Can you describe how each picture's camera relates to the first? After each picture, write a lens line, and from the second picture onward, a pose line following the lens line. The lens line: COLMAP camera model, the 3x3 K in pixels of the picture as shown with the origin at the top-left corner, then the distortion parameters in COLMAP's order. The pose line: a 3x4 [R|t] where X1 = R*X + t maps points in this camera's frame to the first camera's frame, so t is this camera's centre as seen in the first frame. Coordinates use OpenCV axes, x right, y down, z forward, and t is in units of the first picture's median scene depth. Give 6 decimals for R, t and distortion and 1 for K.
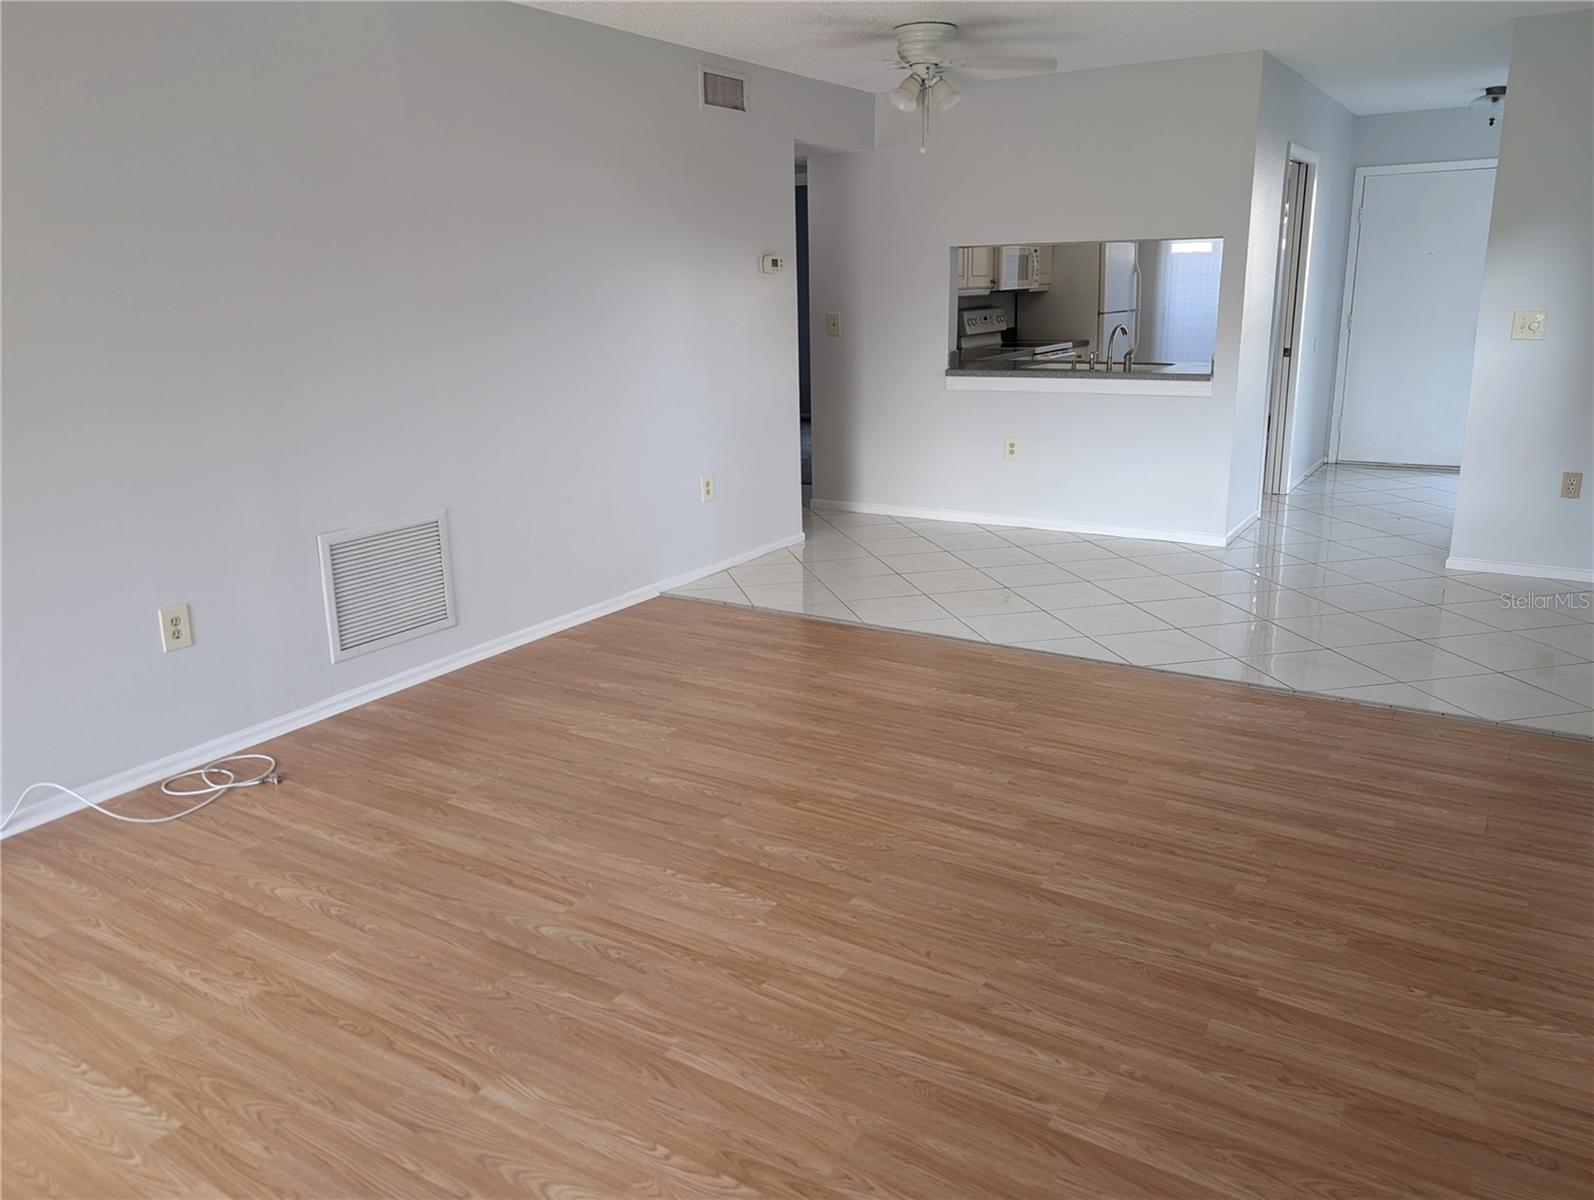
lens RADIAL K [[1176.7, 0, 797.0], [0, 1176.7, 600.0], [0, 0, 1]] dist [0.052279, -0.062225]
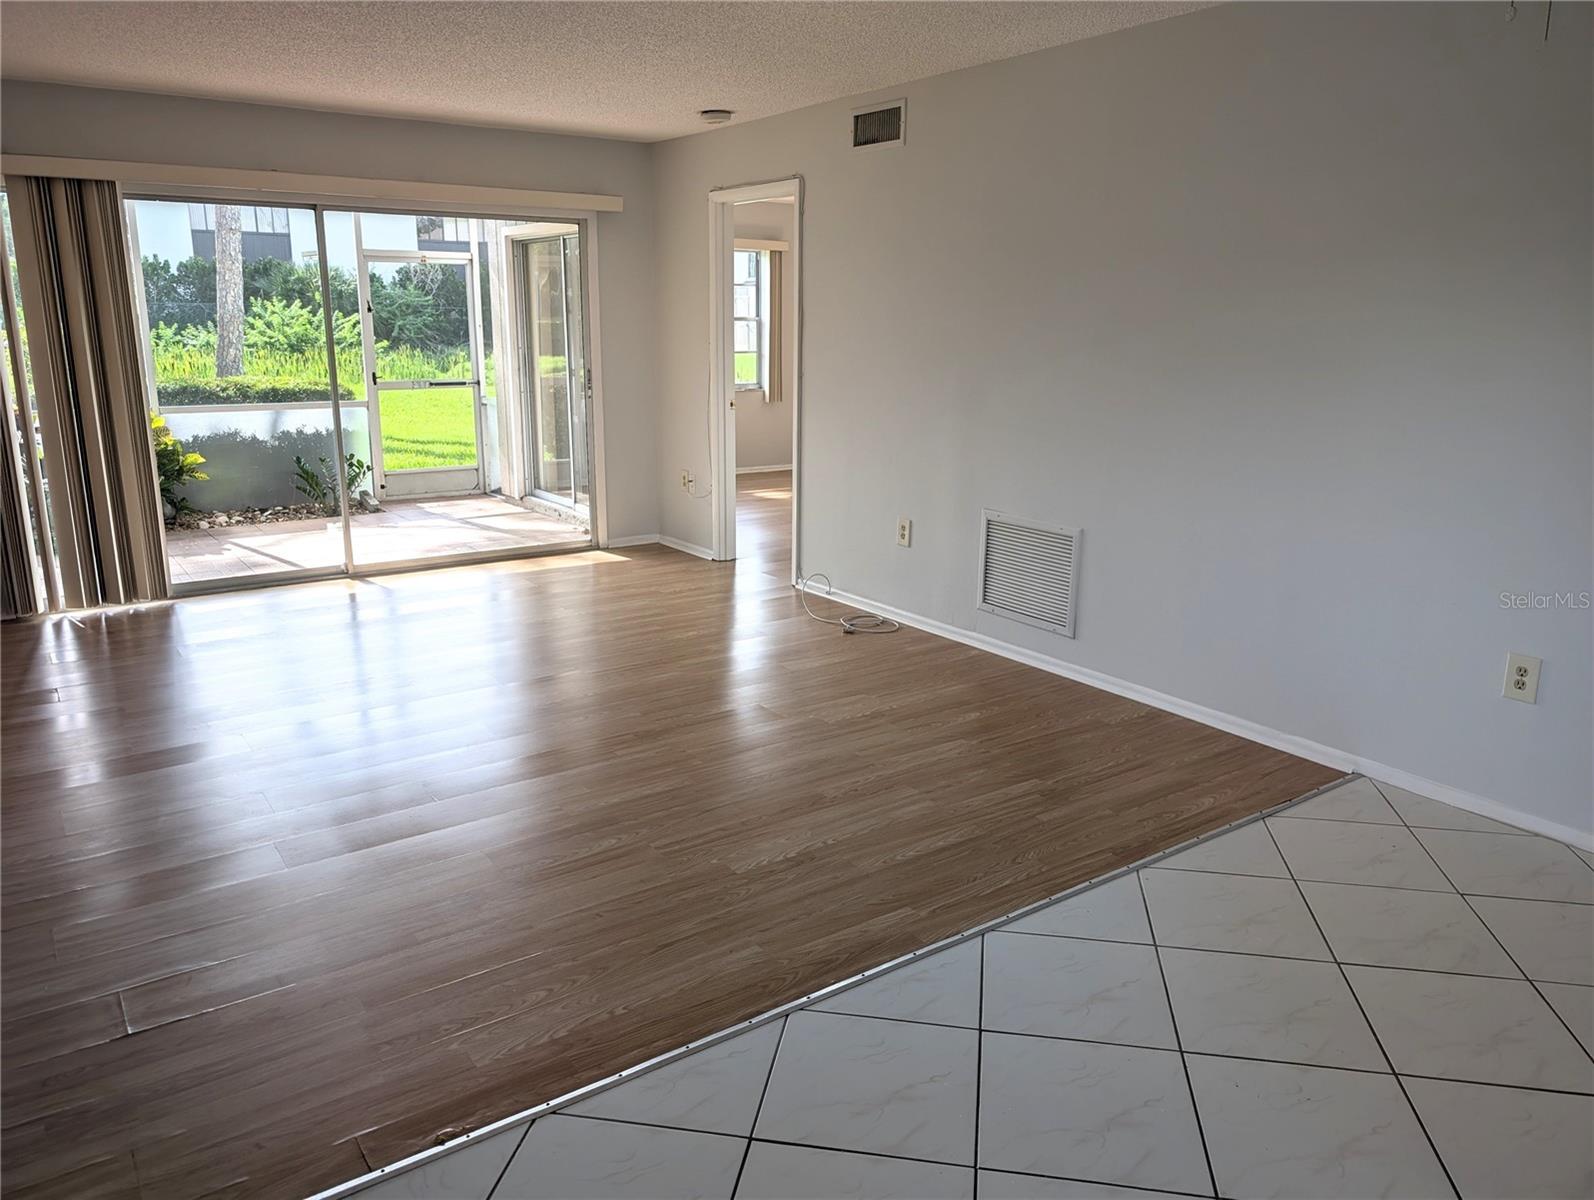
lens RADIAL K [[1141.9, 0, 796.2], [0, 1141.9, 607.4], [0, 0, 1]] dist [0.048886, -0.053526]
pose [[-0.396771, 0.243762, -0.884959, 0.956801], [-0.240604, 0.902767, 0.356542, -0.416836], [0.885823, 0.354390, -0.299541, 1.448208]]
